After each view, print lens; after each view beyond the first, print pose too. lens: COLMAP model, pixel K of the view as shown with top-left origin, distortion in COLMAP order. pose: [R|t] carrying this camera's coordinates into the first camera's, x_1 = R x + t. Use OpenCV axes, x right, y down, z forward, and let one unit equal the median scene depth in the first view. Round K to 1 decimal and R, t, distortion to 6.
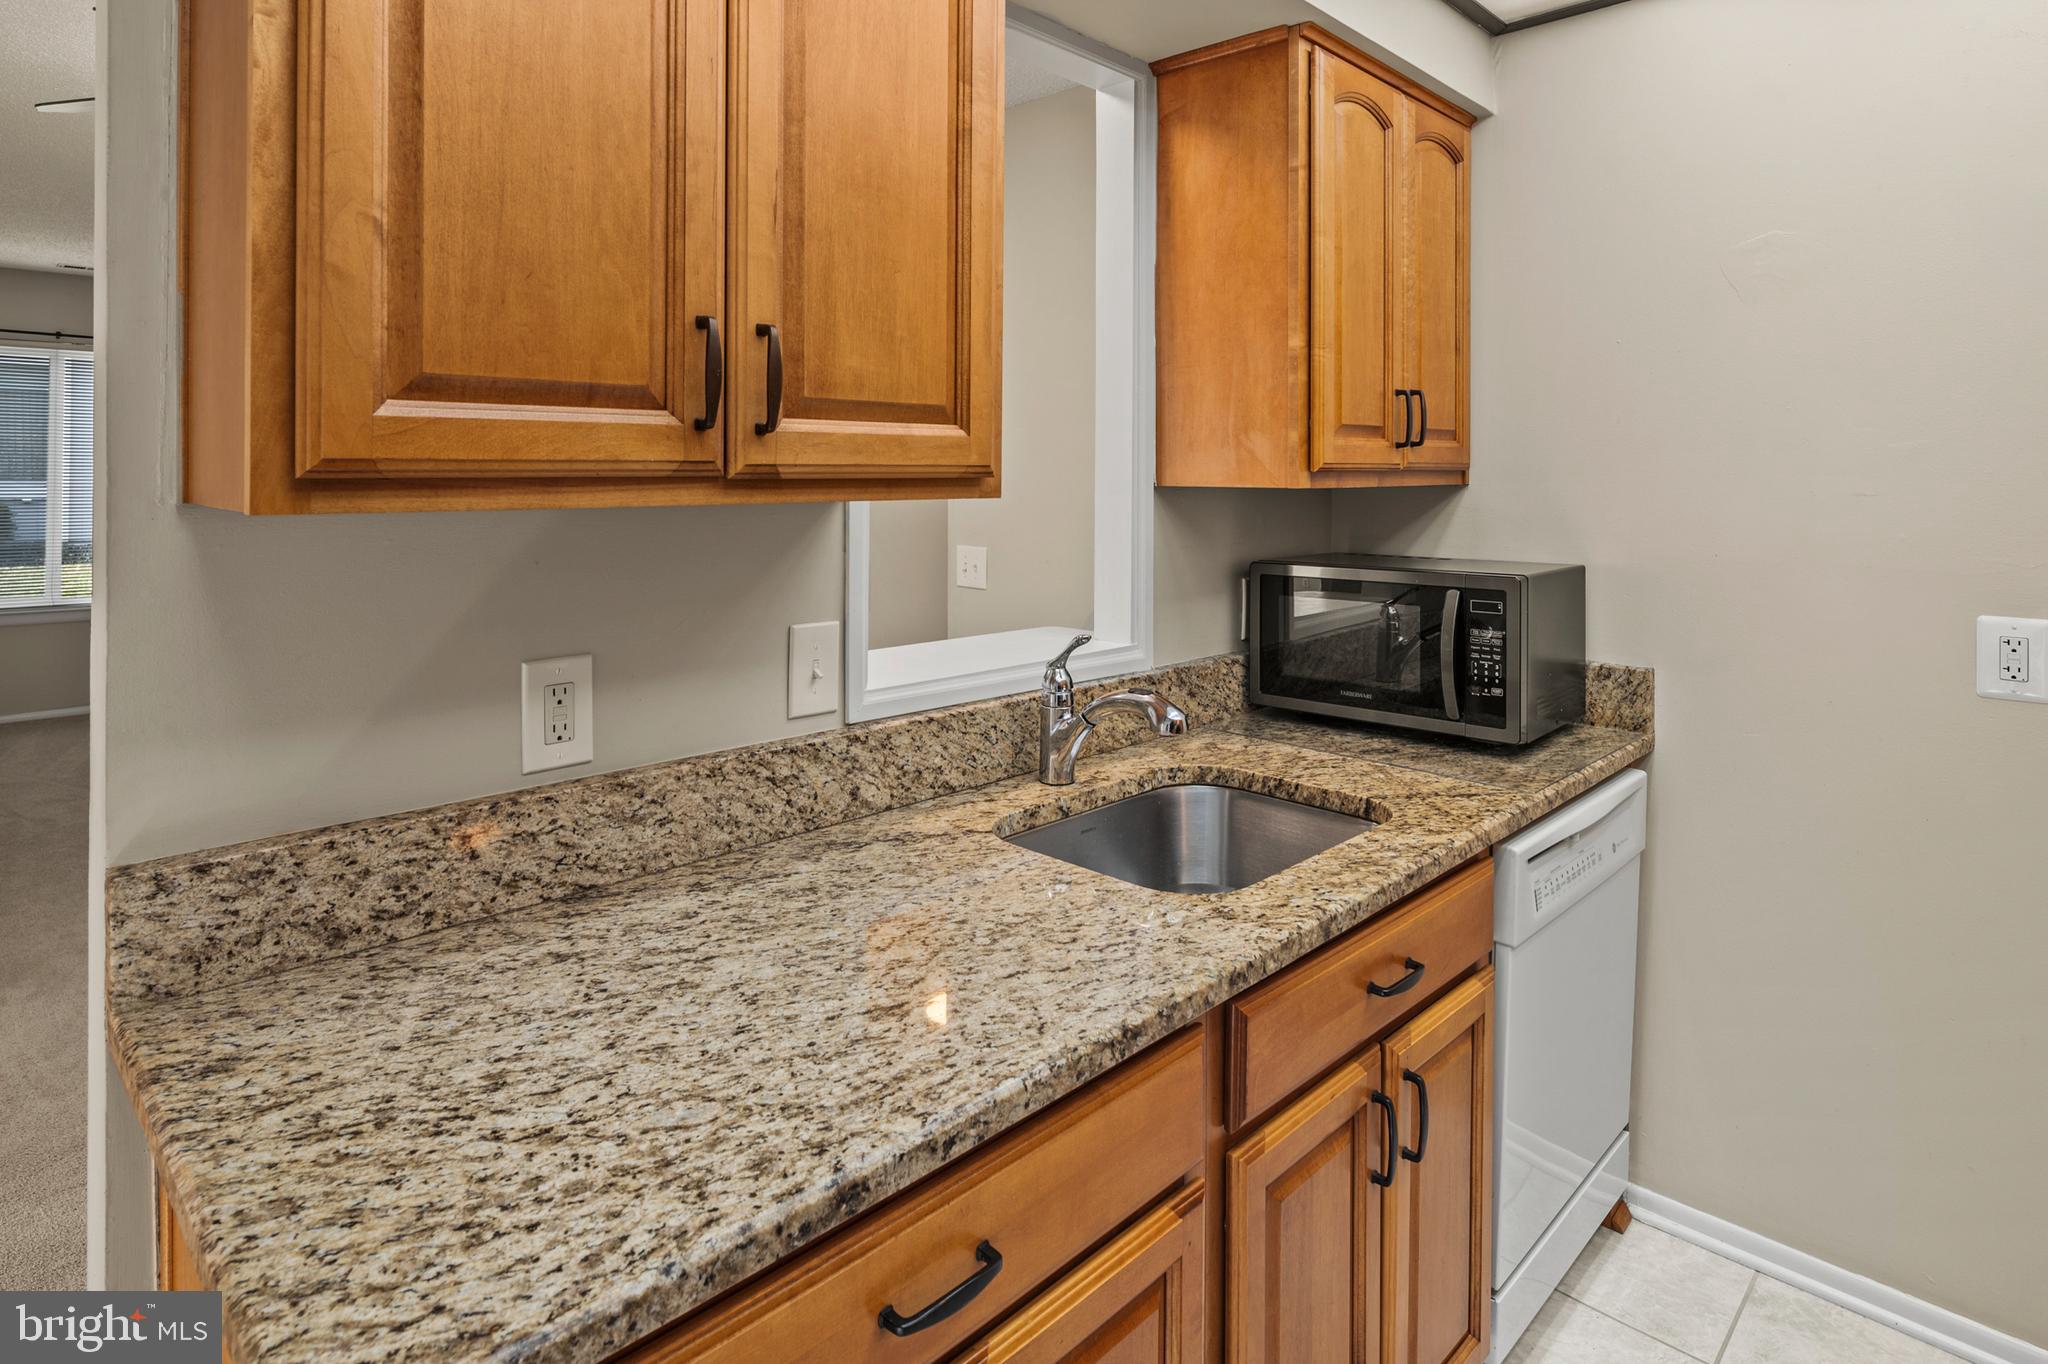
lens RADIAL K [[1119.6, 0, 1014.2], [0, 1119.6, 653.6], [0, 0, 1]] dist [-0.001135, -0.001047]
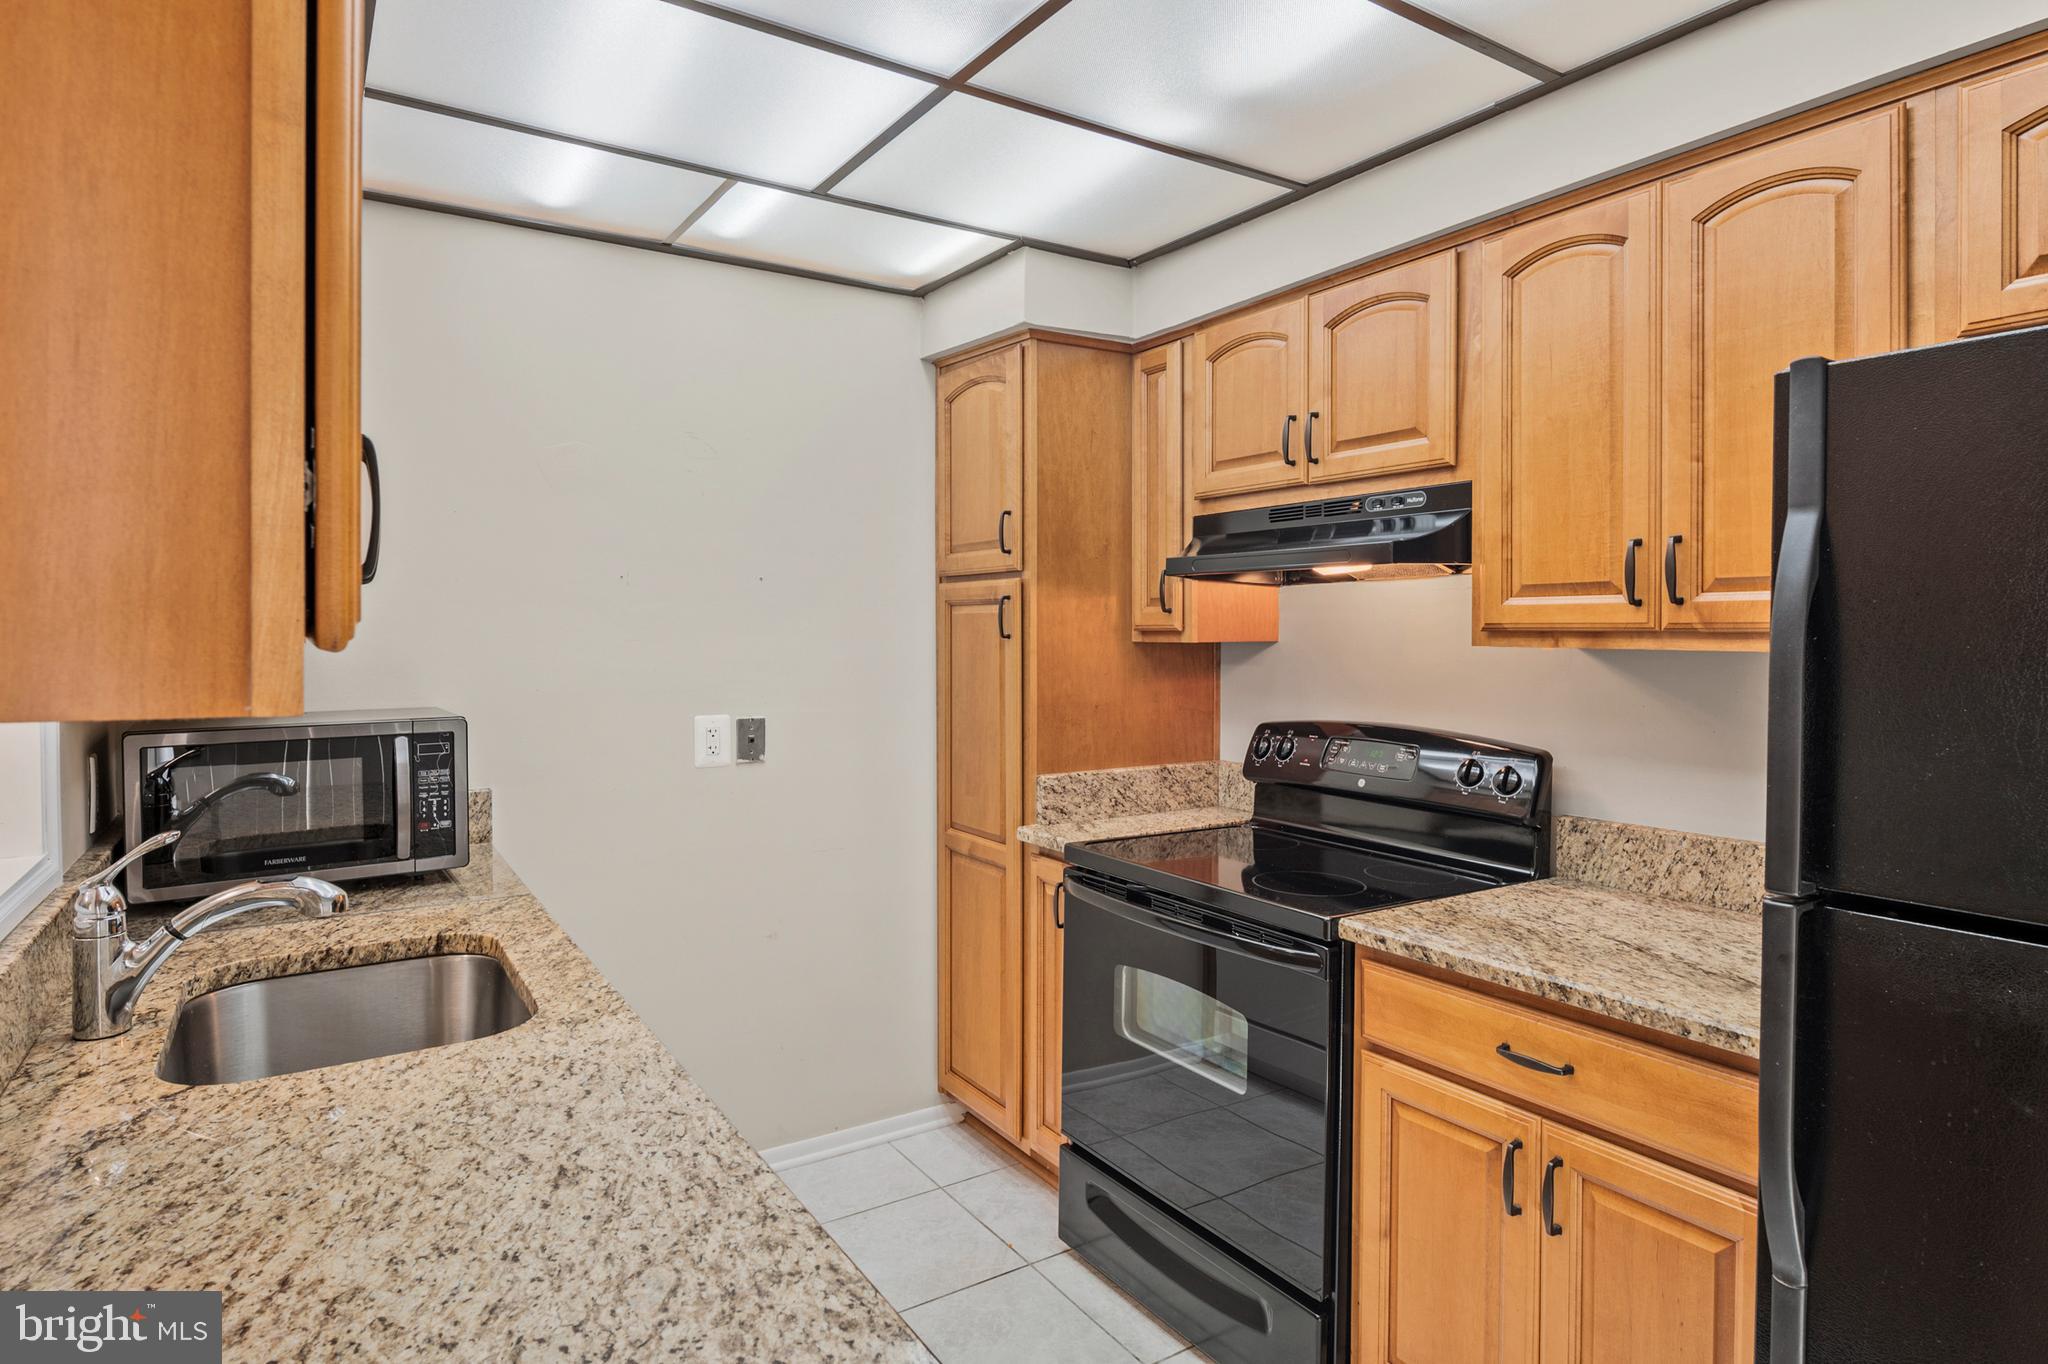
lens RADIAL K [[1119.6, 0, 1014.2], [0, 1119.6, 653.6], [0, 0, 1]] dist [-0.001135, -0.001047]
pose [[0.209721, -0.029026, 0.977330, -1.047754], [0.156305, 0.987700, -0.004207, -0.078002], [-0.965187, 0.153644, 0.211678, 0.352166]]
